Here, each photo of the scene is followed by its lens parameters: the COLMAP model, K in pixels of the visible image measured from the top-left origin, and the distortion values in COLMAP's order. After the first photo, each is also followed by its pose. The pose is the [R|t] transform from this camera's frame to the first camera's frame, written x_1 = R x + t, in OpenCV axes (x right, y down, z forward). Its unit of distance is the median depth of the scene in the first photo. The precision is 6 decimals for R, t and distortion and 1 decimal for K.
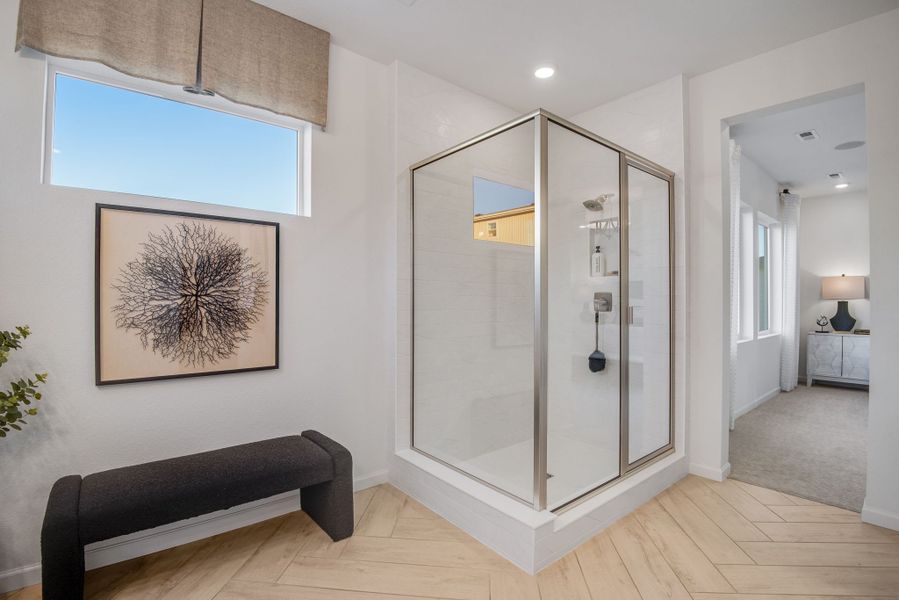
lens RADIAL K [[416.3, 0, 451.2], [0, 416.3, 301.0], [0, 0, 1]] dist [-0.038495, -0.003336]
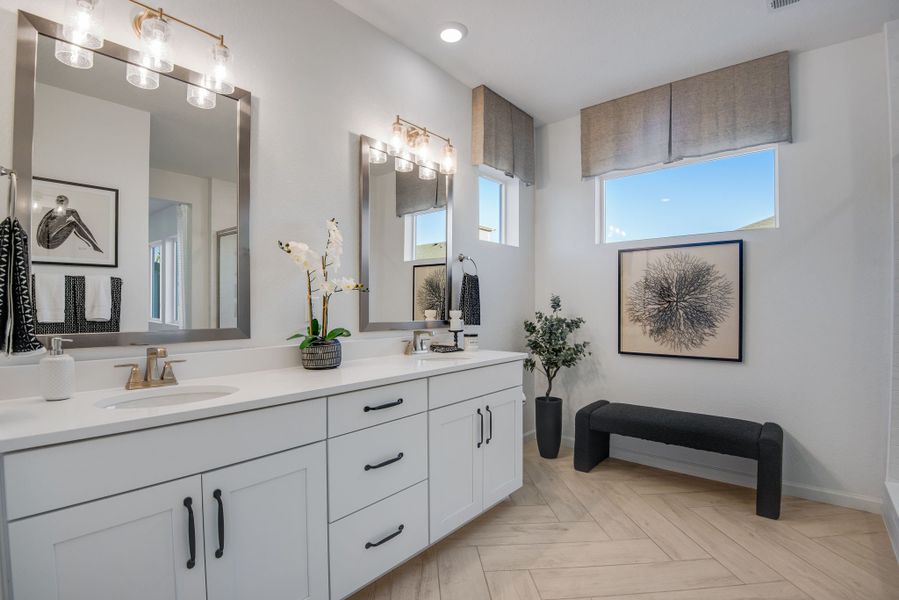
lens RADIAL K [[416.3, 0, 446.2], [0, 416.3, 304.9], [0, 0, 1]] dist [-0.038495, -0.003336]
pose [[0.176409, -0.007754, -0.984286, 0.657044], [-0.001360, 0.999966, -0.008121, 0.011319], [0.984316, 0.002772, 0.176393, -0.053323]]
